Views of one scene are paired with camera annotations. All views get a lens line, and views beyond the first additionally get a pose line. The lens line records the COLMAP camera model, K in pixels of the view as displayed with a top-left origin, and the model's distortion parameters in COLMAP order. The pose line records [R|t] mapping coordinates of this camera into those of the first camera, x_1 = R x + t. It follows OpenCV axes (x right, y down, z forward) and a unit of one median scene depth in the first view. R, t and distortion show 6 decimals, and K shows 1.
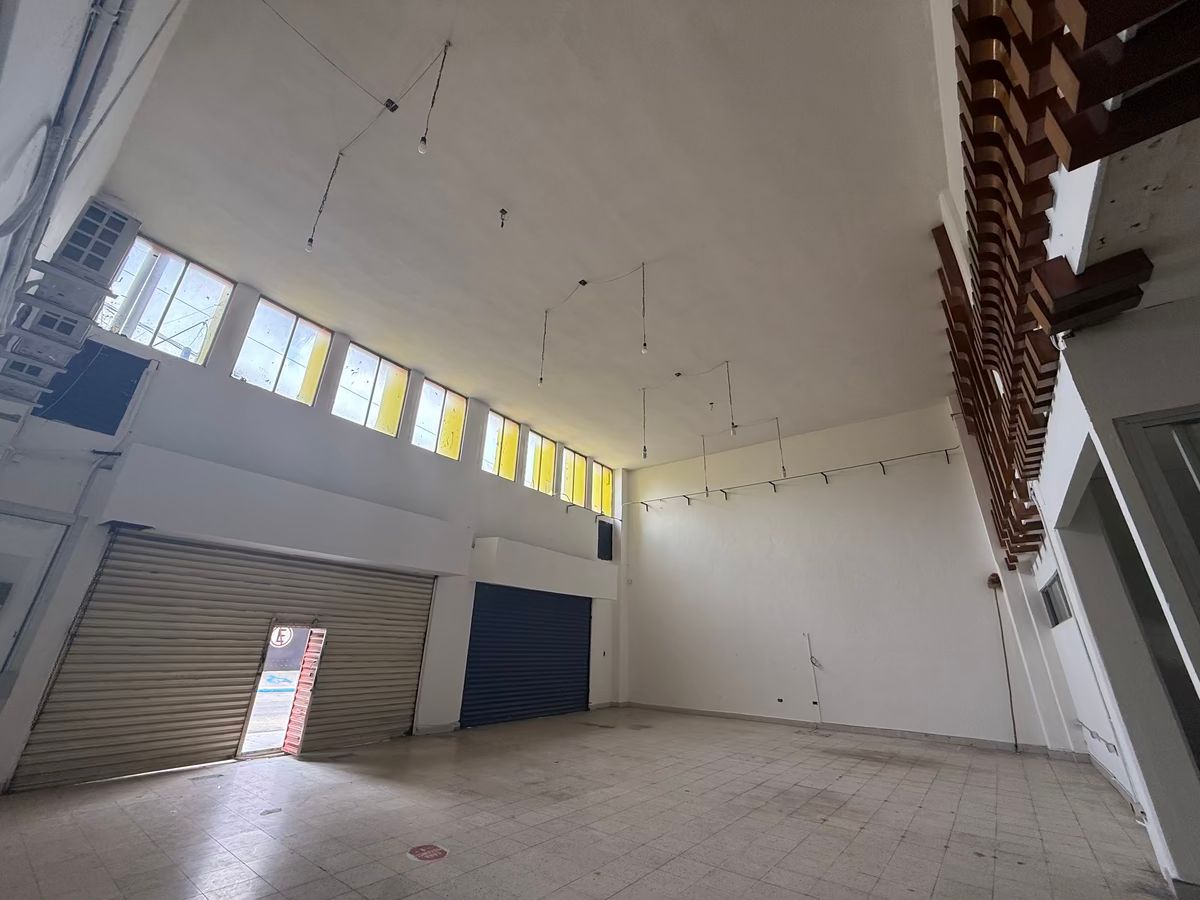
lens RADIAL K [[479.1, 0, 596.7], [0, 479.1, 454.8], [0, 0, 1]] dist [0.002330, -0.000090]
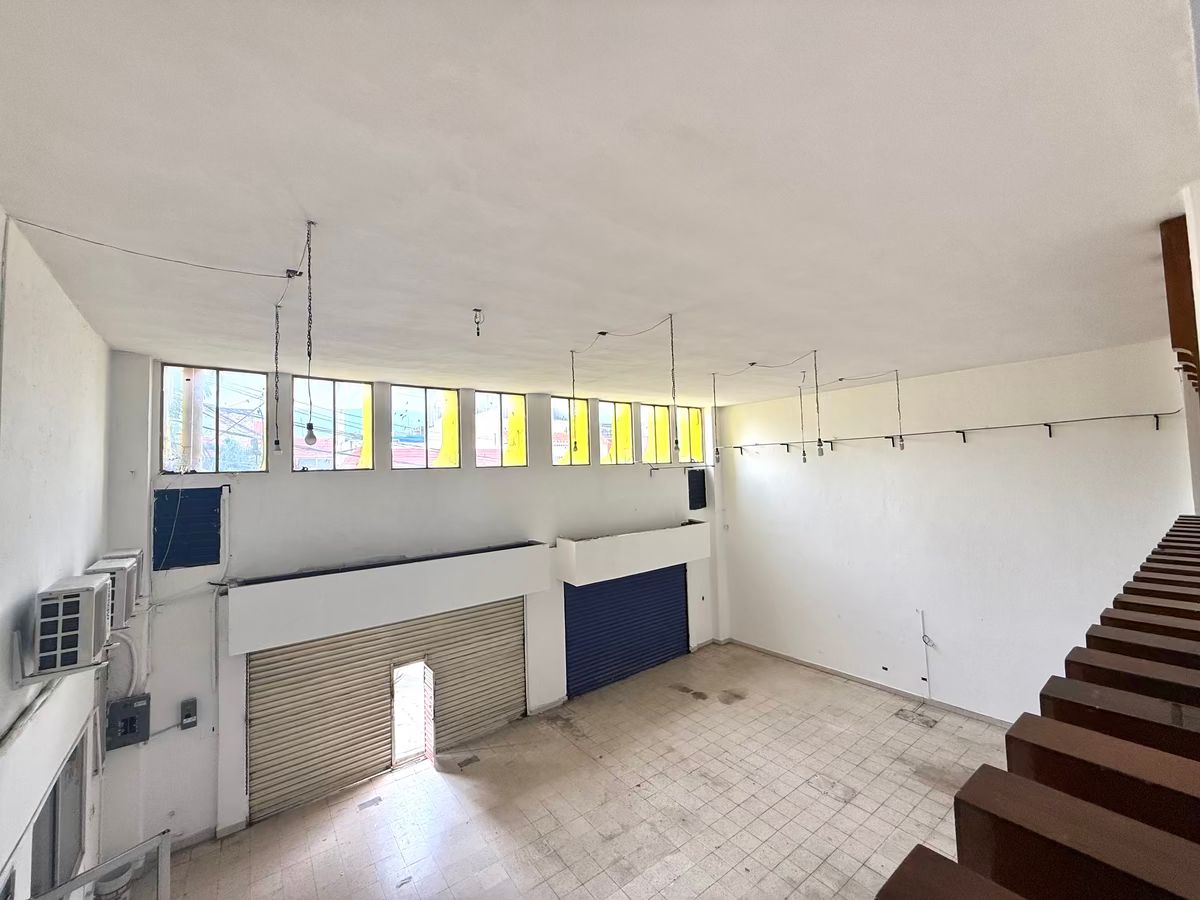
lens RADIAL K [[479.1, 0, 600.7], [0, 479.1, 443.2], [0, 0, 1]] dist [0.002330, -0.000090]
pose [[0.962640, -0.068274, -0.262035, 0.111105], [0.152394, 0.936492, 0.315846, -0.296299], [0.223830, -0.343978, 0.911910, 0.139128]]
